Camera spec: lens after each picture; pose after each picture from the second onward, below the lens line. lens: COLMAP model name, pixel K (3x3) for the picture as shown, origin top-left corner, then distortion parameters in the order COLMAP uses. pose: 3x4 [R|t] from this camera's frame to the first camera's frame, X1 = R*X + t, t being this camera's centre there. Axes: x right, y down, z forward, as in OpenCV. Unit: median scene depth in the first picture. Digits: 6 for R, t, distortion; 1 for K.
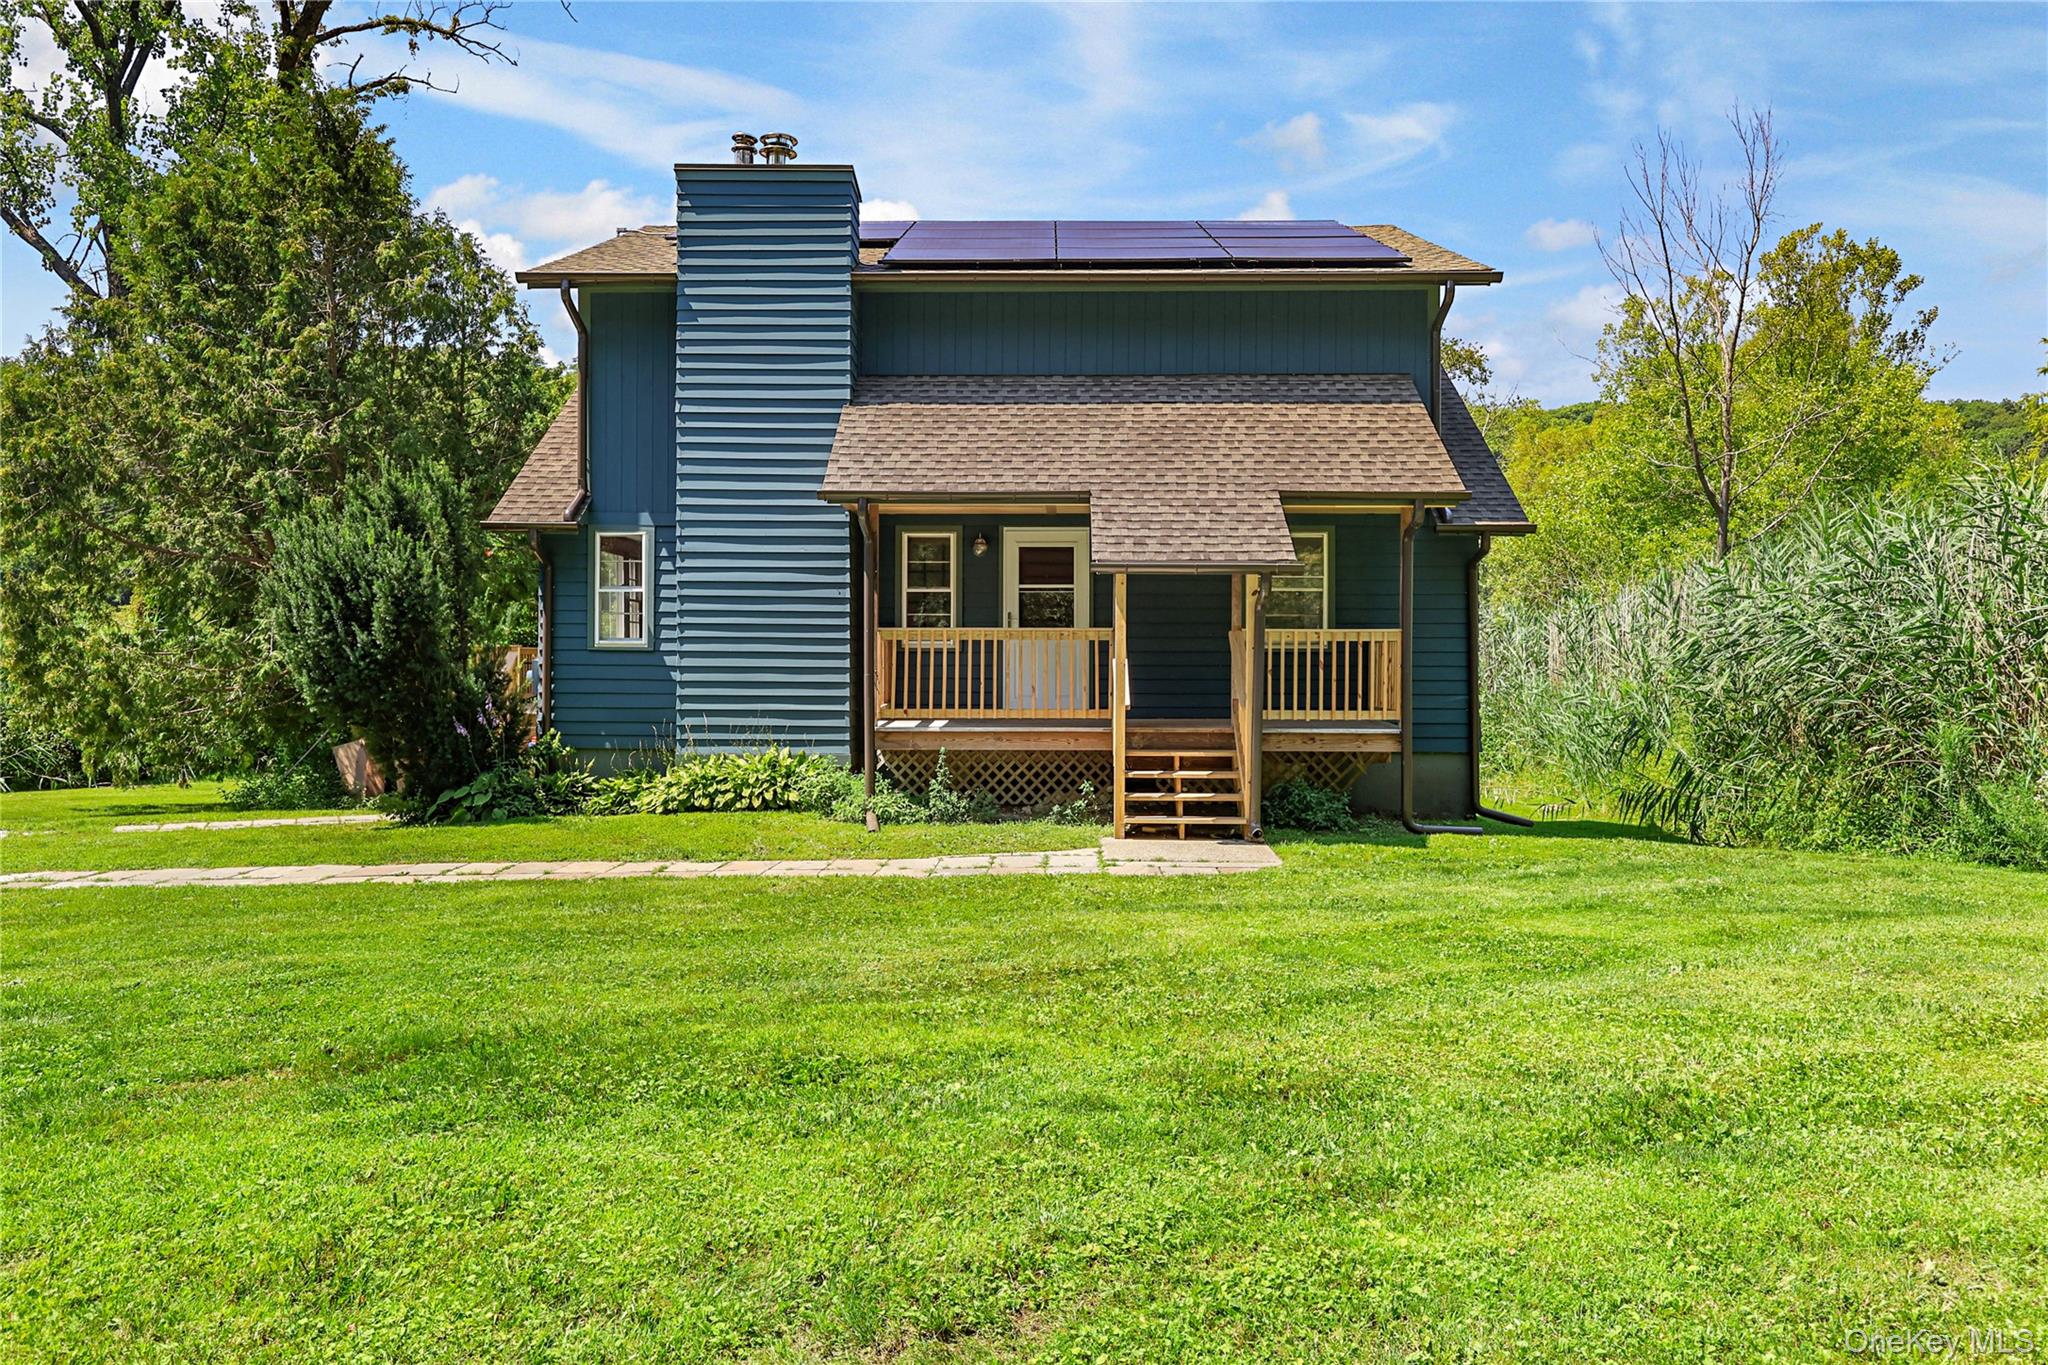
lens RADIAL K [[1407.7, 0, 1024.0], [0, 1407.7, 682.5], [0, 0, 1]] dist [-0.002927, 0.000332]
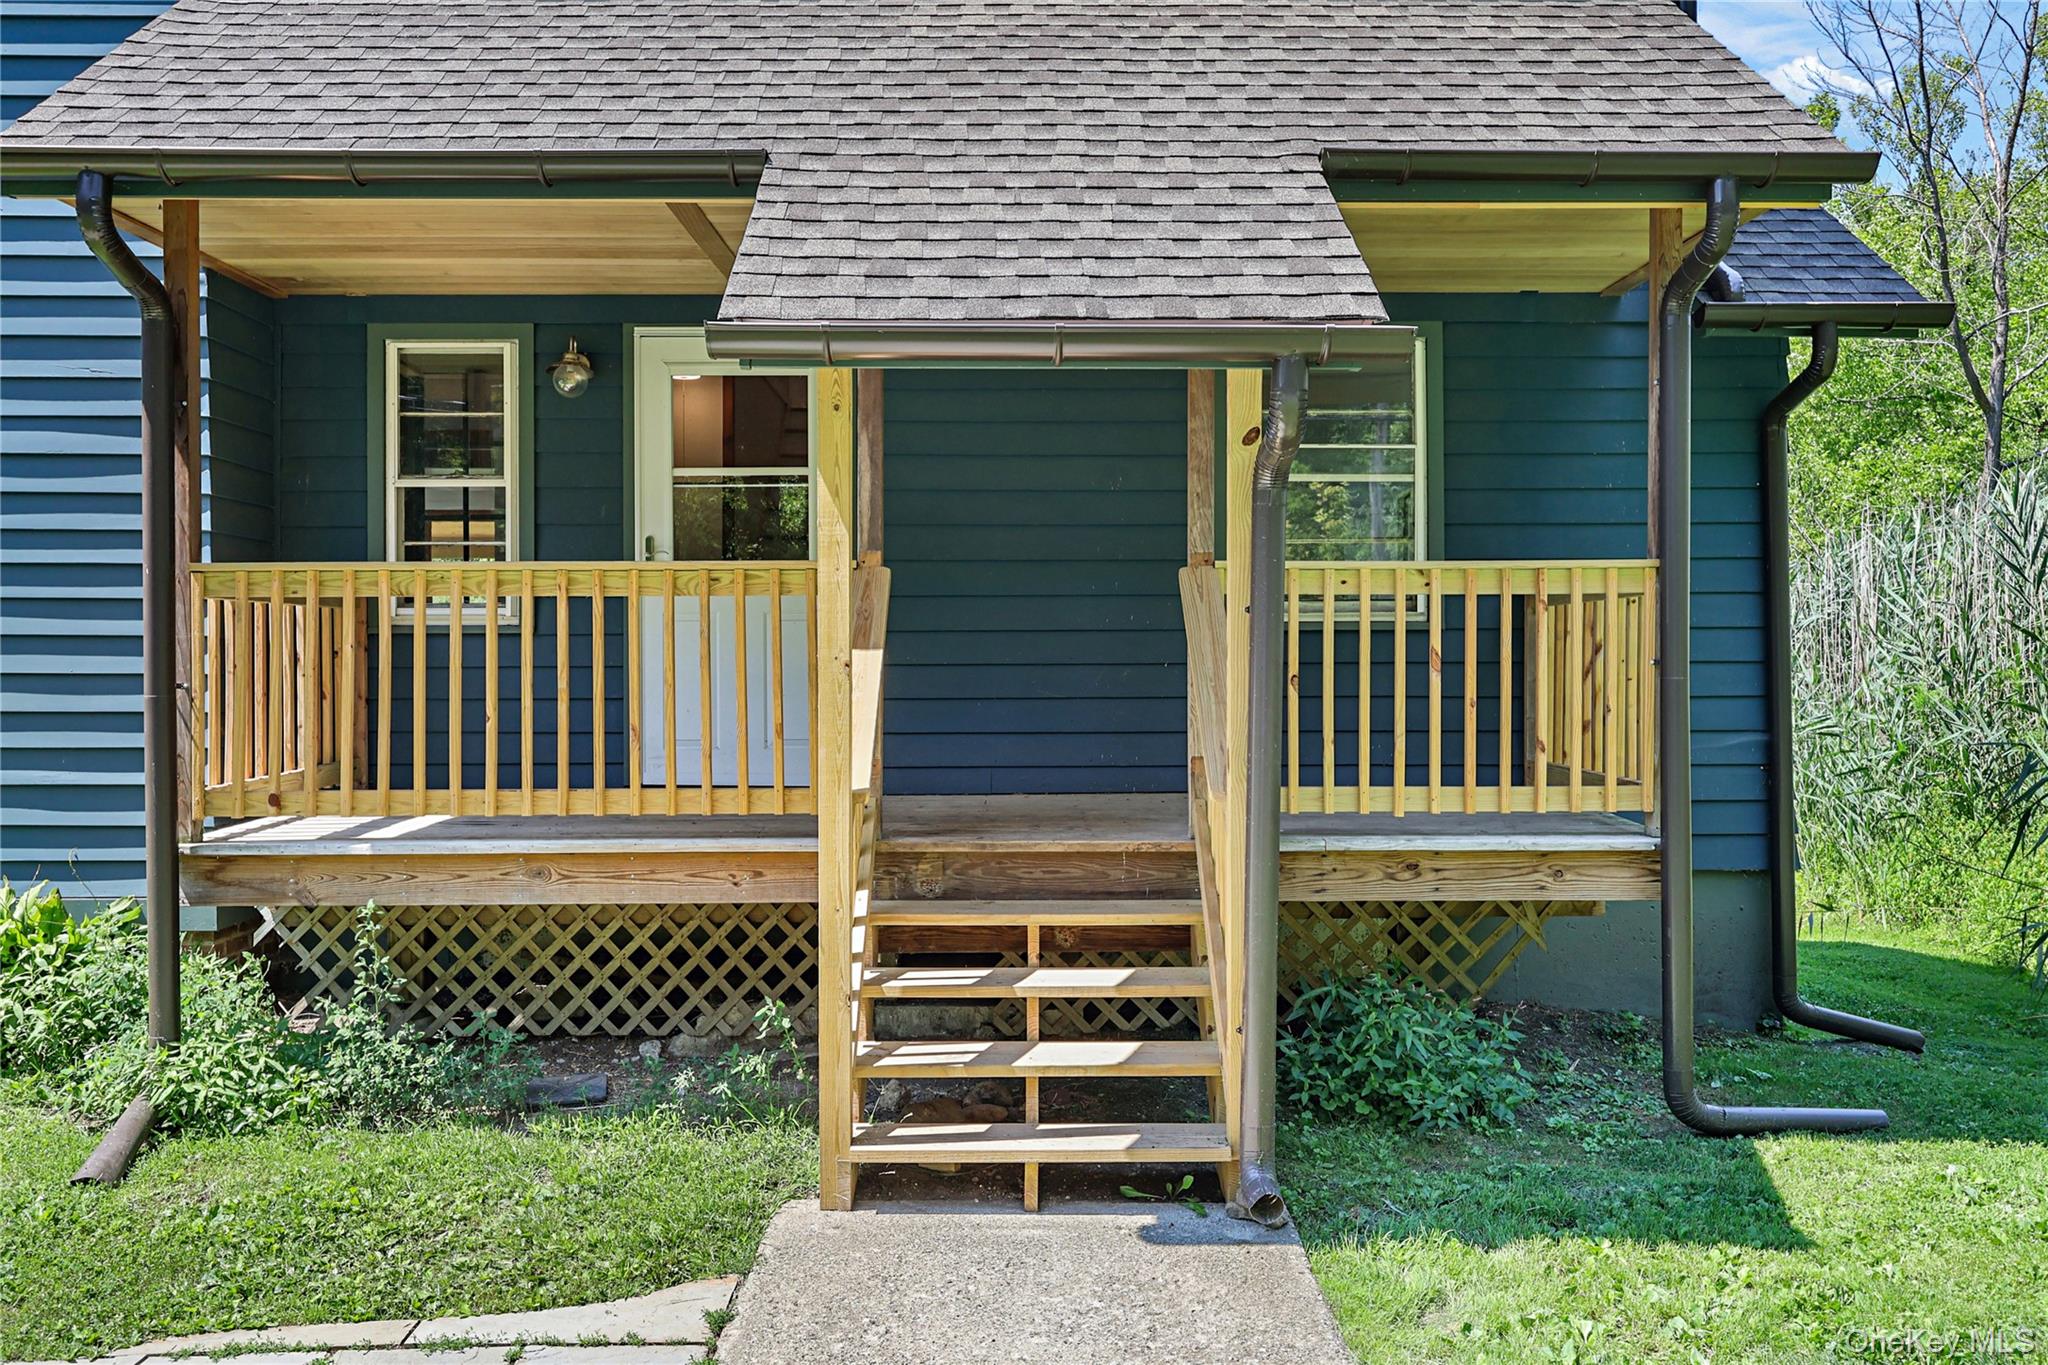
lens RADIAL K [[1687.1, 0, 1020.3], [0, 1687.1, 654.7], [0, 0, 1]] dist [-0.002209, -0.001886]
pose [[0.999485, -0.005158, 0.031673, 0.092301], [0.005724, 0.999825, -0.017797, -0.007150], [-0.031576, 0.017970, 0.999340, 0.579085]]
